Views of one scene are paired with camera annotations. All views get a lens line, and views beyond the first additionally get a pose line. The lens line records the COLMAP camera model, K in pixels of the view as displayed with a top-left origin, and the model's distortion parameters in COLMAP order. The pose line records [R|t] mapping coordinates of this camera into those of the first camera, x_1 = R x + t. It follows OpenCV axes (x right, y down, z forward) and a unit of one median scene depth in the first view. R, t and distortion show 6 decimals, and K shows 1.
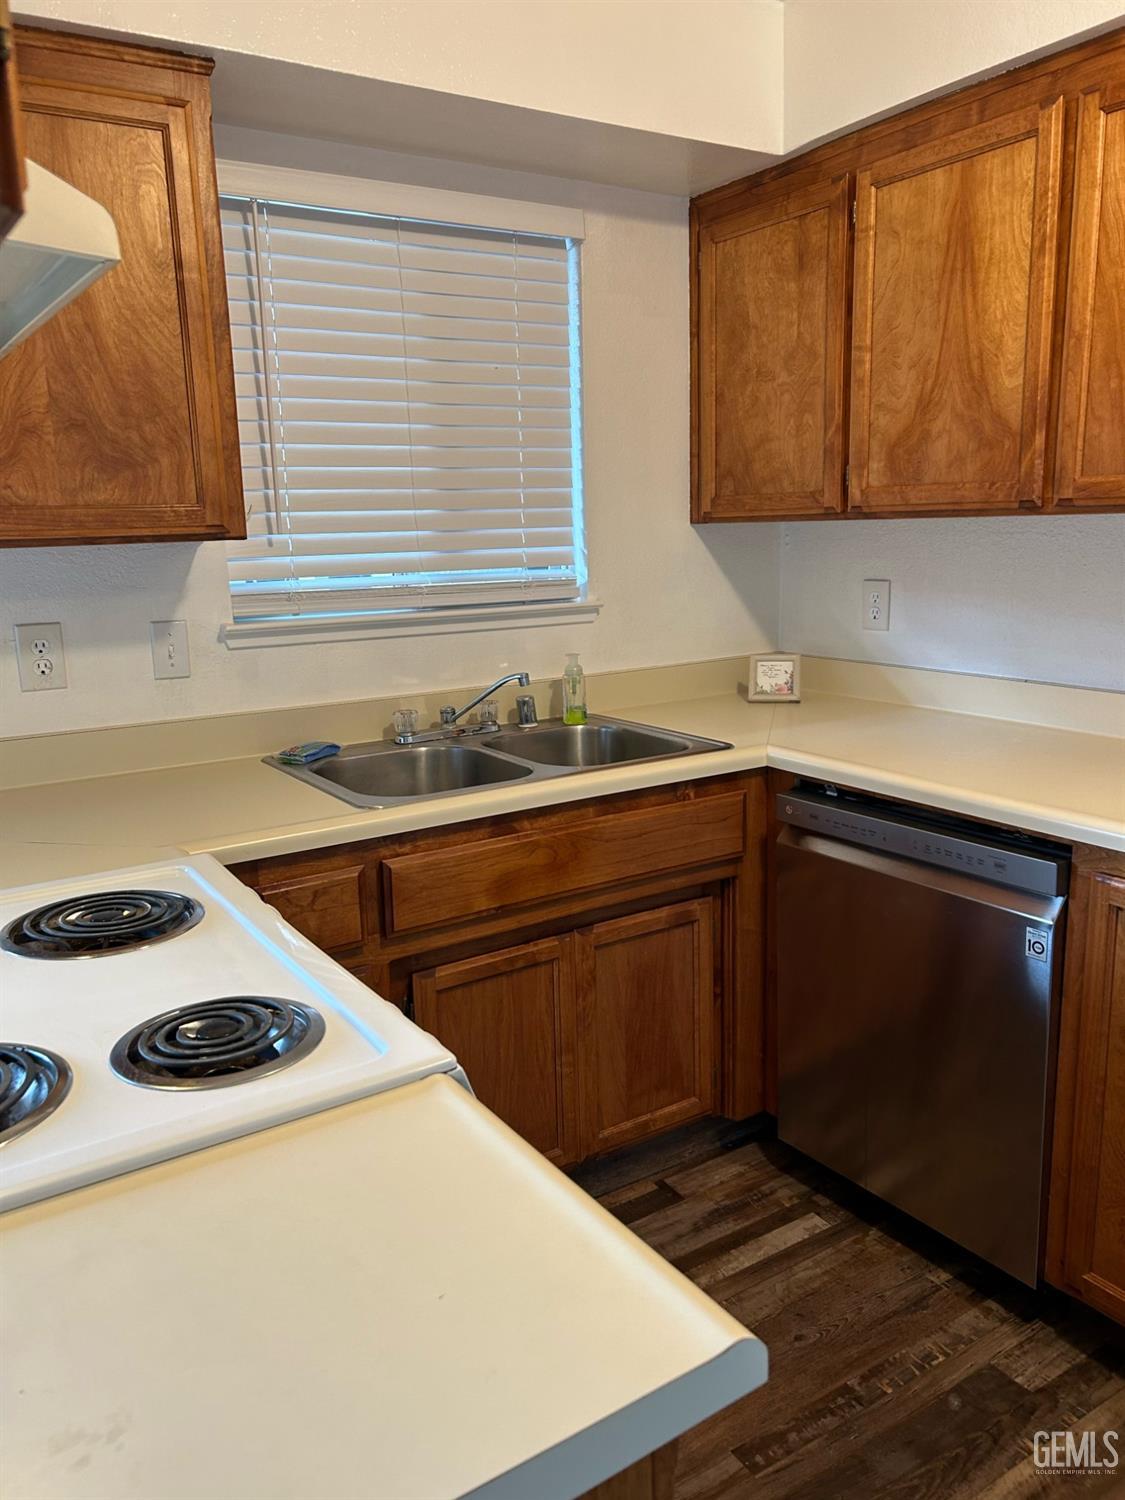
lens RADIAL K [[1123.1, 0, 562.5], [0, 1123.1, 750.0], [0, 0, 1]] dist [0.062242, -0.072422]
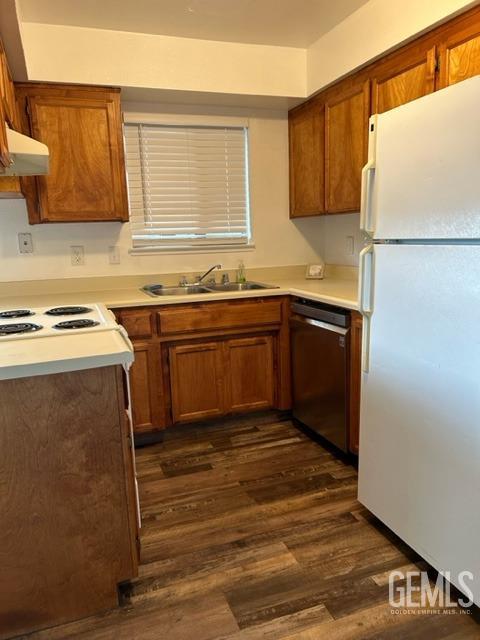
lens RADIAL K [[479.2, 0, 240.0], [0, 479.2, 320.0], [0, 0, 1]] dist [0.062242, -0.072422]
pose [[0.975794, 0.033542, -0.216104, 0.336854], [-0.036983, 0.999245, -0.011897, 0.107279], [0.215542, 0.019601, 0.976298, -0.325795]]
